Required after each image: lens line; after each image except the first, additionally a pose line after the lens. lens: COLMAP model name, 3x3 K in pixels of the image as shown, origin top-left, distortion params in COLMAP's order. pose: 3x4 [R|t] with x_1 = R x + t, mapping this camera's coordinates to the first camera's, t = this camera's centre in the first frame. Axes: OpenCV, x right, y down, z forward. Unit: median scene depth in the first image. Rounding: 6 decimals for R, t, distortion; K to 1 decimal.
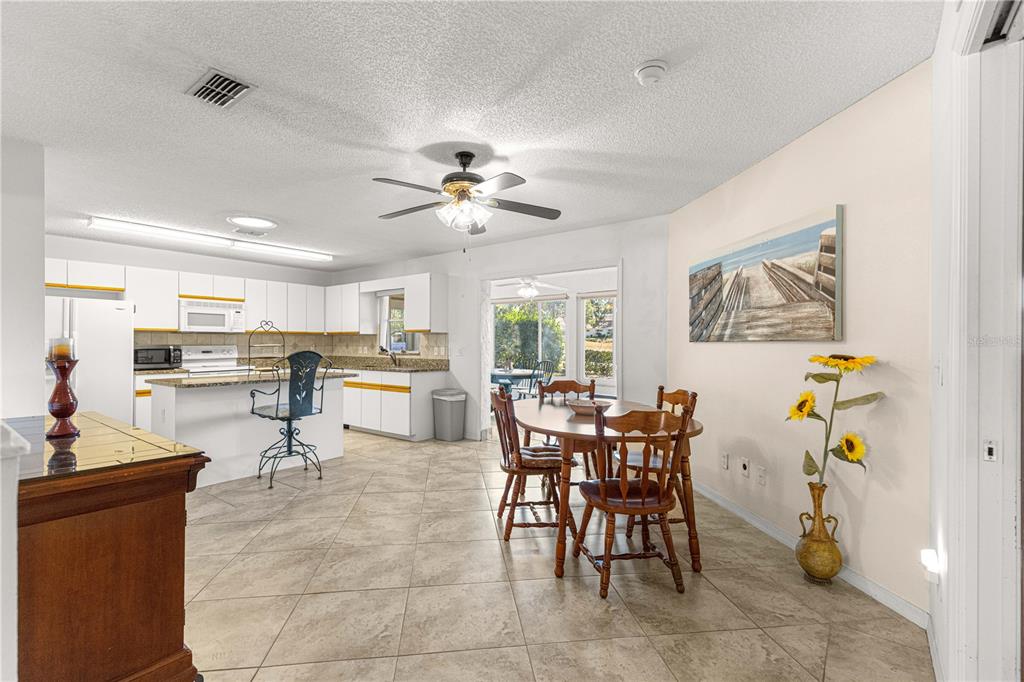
lens RADIAL K [[464.3, 0, 503.7], [0, 464.3, 347.4], [0, 0, 1]] dist [0.002960, -0.000006]
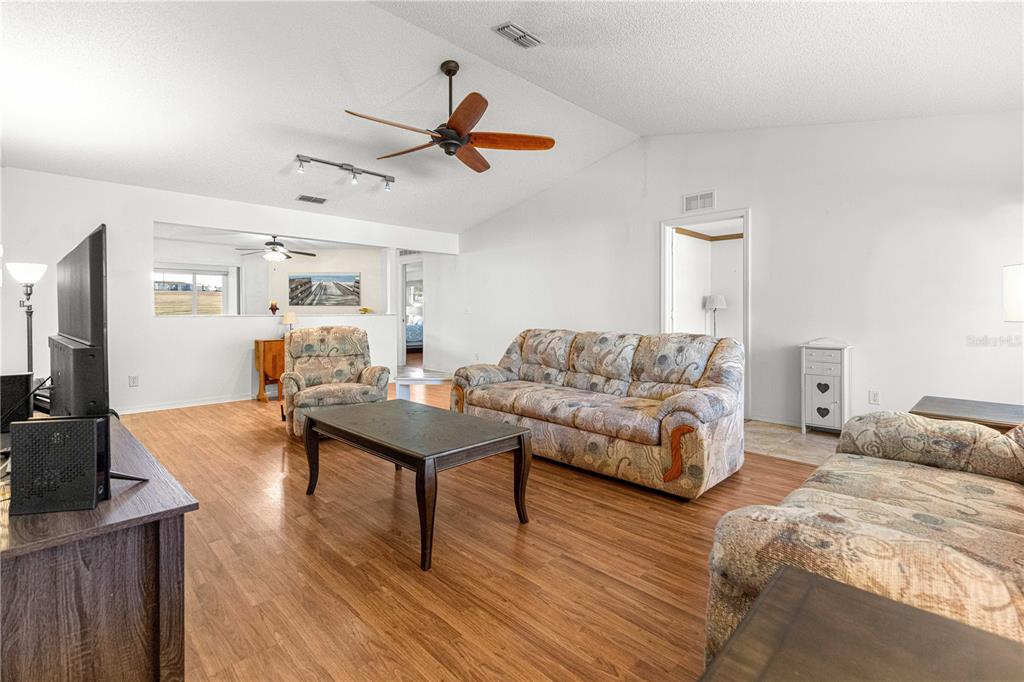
lens RADIAL K [[469.6, 0, 507.7], [0, 469.6, 316.6], [0, 0, 1]] dist [0.004213, 0.000306]
pose [[0.124624, -0.005845, 0.992187, -2.137733], [0.007476, 0.999960, 0.004952, 0.049120], [-0.992176, 0.006801, 0.124663, -0.536468]]
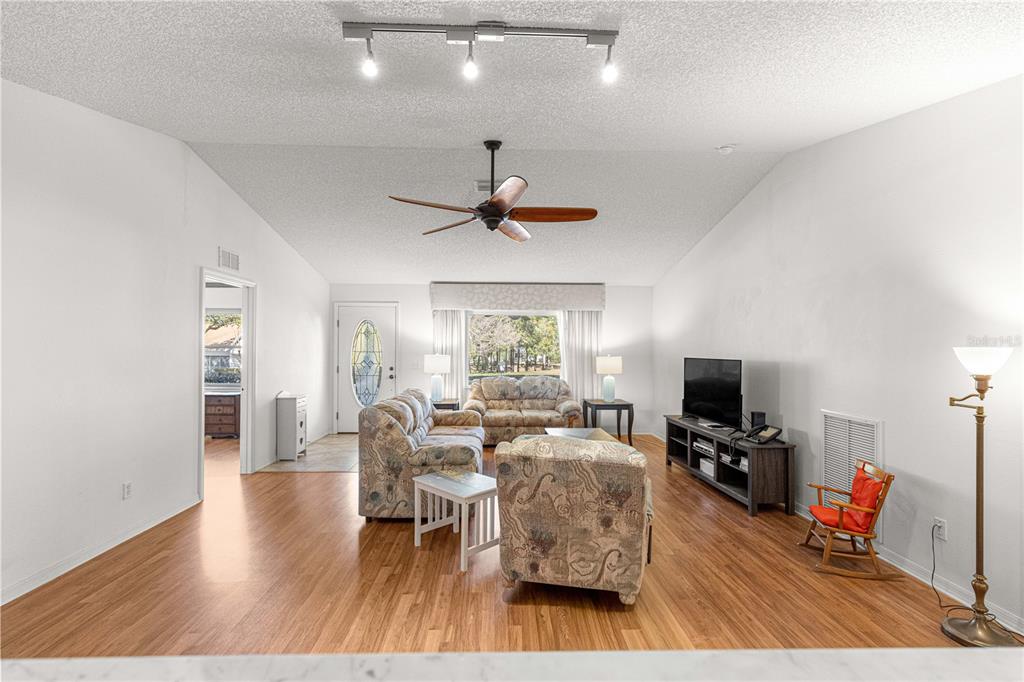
lens RADIAL K [[456.5, 0, 510.0], [0, 456.5, 348.6], [0, 0, 1]] dist [0.004156, 0.000082]
pose [[-0.764639, -0.004565, -0.644443, -0.463939], [-0.010898, 0.999924, 0.005848, -0.052968], [0.644367, 0.011495, -0.764630, 0.514030]]
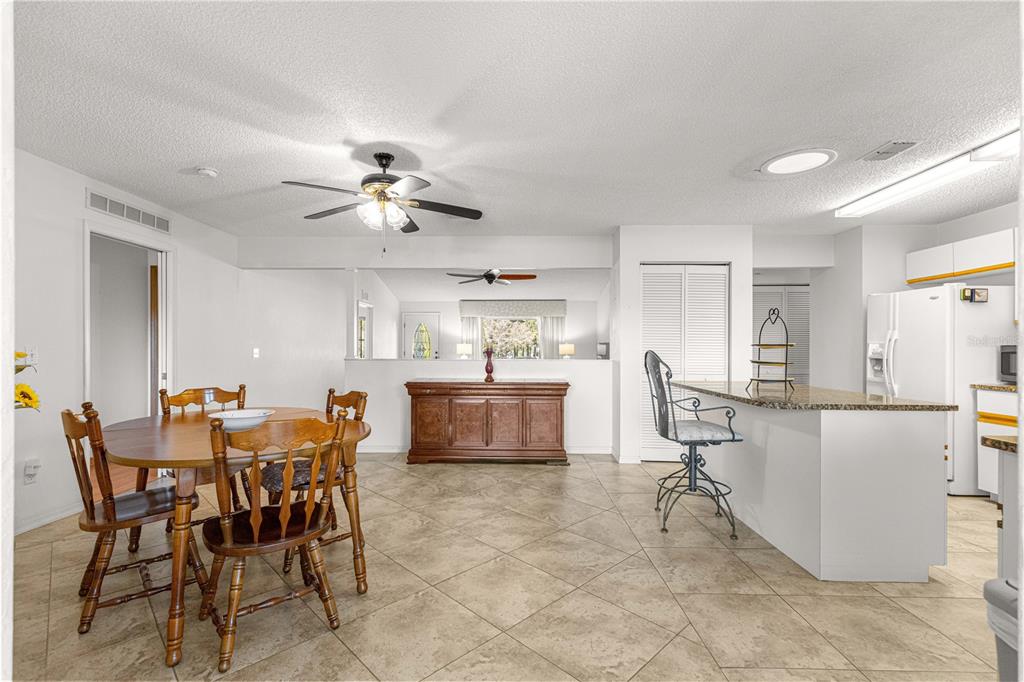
lens RADIAL K [[451.9, 0, 495.9], [0, 451.9, 354.0], [0, 0, 1]] dist [0.025315, -0.000180]
pose [[-0.810176, 0.006005, -0.586156, 0.249682], [-0.006900, 0.999781, 0.019779, -0.003002], [0.586146, 0.020069, -0.809957, 1.610806]]
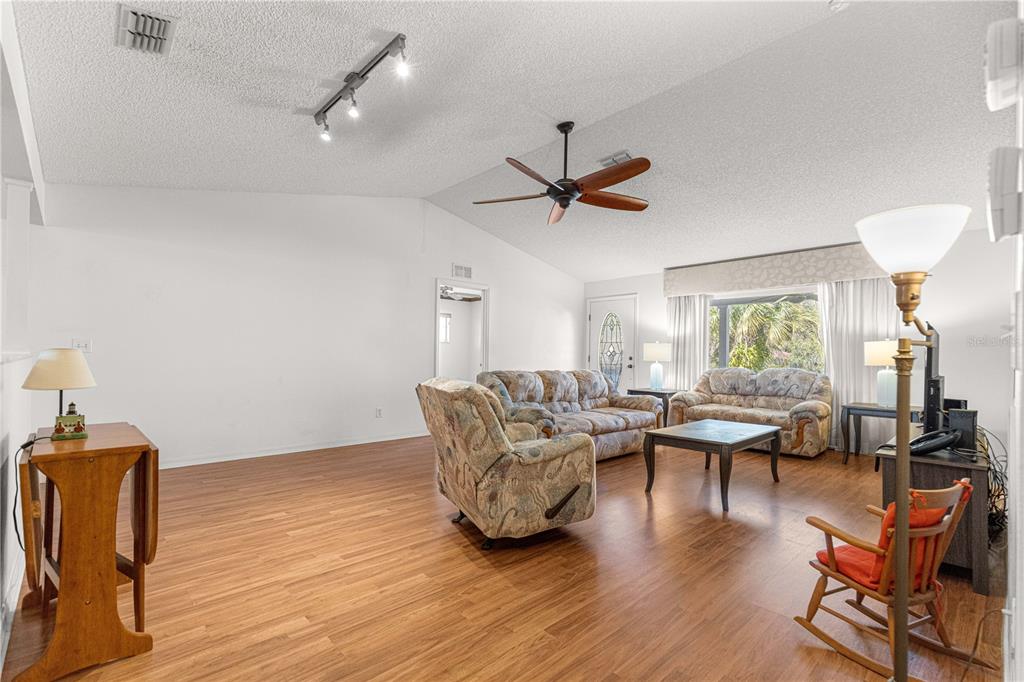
lens RADIAL K [[464.3, 0, 503.7], [0, 464.3, 347.4], [0, 0, 1]] dist [0.002960, -0.000006]
pose [[-0.987997, -0.010624, 0.154109, -1.146887], [-0.012557, 0.999854, -0.011576, 0.037478], [-0.153964, -0.013372, -0.987986, 0.817141]]
